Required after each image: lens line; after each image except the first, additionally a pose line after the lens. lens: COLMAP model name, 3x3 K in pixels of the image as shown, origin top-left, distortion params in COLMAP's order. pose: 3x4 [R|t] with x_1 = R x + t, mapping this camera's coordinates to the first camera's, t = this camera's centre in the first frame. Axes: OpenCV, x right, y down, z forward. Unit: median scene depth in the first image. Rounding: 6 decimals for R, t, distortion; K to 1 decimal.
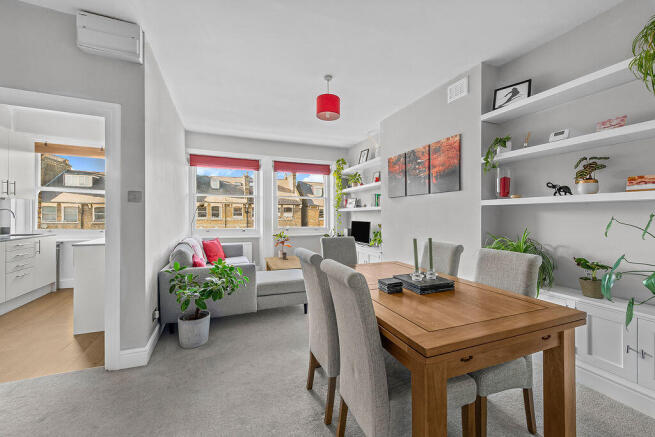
lens RADIAL K [[262.4, 0, 330.7], [0, 262.4, 230.8], [0, 0, 1]] dist [0.004896, -0.000690]
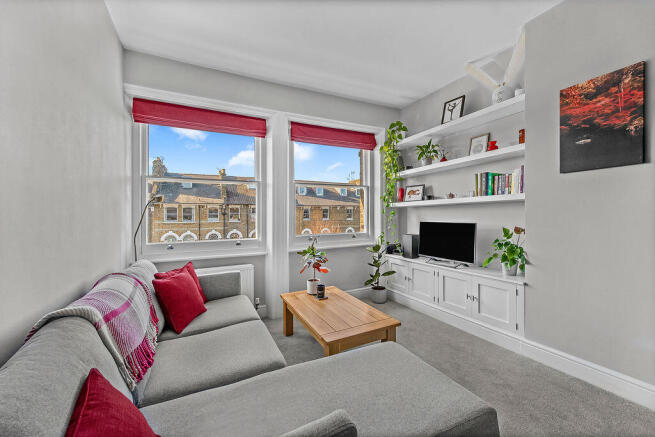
lens RADIAL K [[262.4, 0, 326.6], [0, 262.4, 218.4], [0, 0, 1]] dist [0.004896, -0.000690]
pose [[0.997073, -0.021922, 0.073245, -0.200865], [0.025351, 0.998610, -0.046211, -0.026721], [-0.072131, 0.047932, 0.996243, 0.466176]]
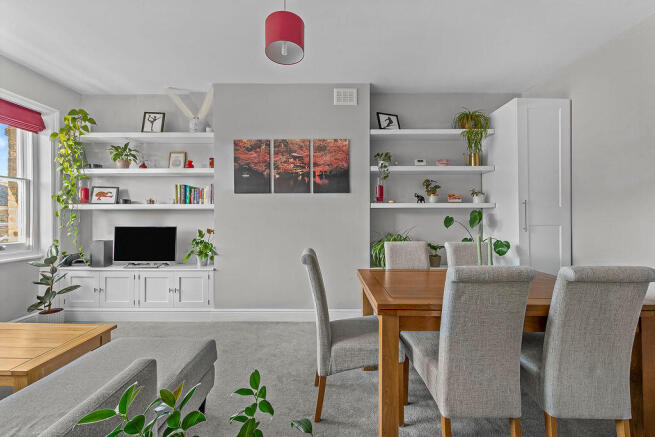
lens RADIAL K [[262.4, 0, 325.1], [0, 262.4, 227.0], [0, 0, 1]] dist [0.004896, -0.000690]
pose [[0.384149, -0.033339, 0.922669, -0.306211], [0.056738, 0.998311, 0.012449, -0.020991], [-0.921526, 0.047568, 0.385392, 0.405003]]
